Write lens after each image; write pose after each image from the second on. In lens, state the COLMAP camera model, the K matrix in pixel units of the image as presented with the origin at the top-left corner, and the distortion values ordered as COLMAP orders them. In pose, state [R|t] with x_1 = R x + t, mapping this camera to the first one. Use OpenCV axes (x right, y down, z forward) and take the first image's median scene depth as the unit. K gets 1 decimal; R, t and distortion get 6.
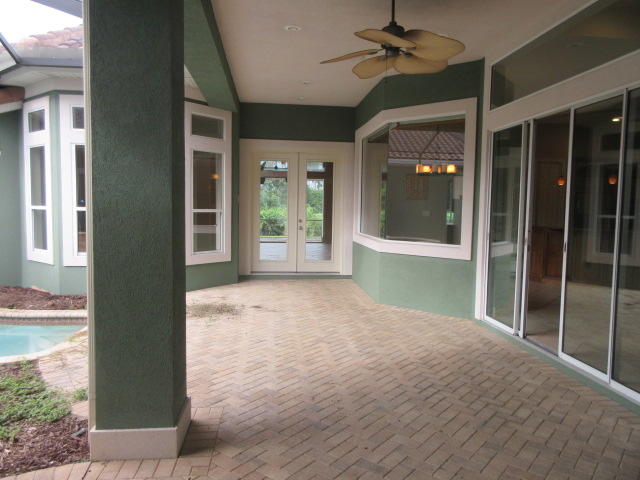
lens RADIAL K [[487.8, 0, 320.0], [0, 487.8, 240.0], [0, 0, 1]] dist [0.001432, 0.000558]
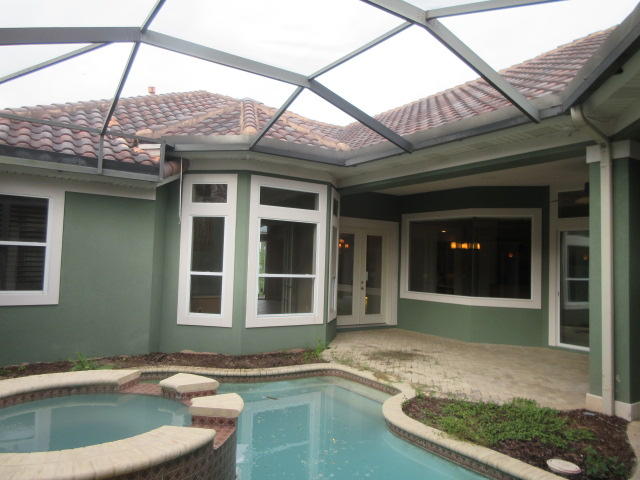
lens RADIAL K [[470.4, 0, 320.0], [0, 470.4, 240.0], [0, 0, 1]] dist [-0.002412, 0.005199]
pose [[0.881916, 0.033681, 0.470201, -0.897249], [0.020413, 0.993780, -0.109474, -0.023411], [-0.470964, 0.106145, 0.875743, -0.018434]]
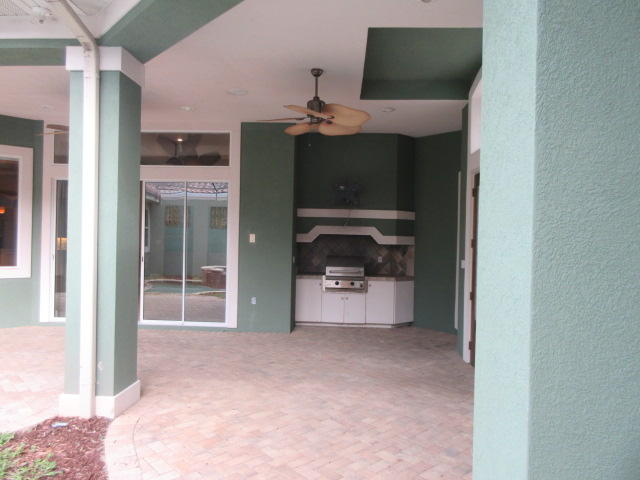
lens RADIAL K [[470.4, 0, 320.0], [0, 470.4, 240.0], [0, 0, 1]] dist [-0.002412, 0.005199]
pose [[0.146202, -0.014121, 0.989154, -0.654828], [0.054190, 0.998511, 0.006245, -0.017757], [-0.987769, 0.052689, 0.146749, 0.078435]]
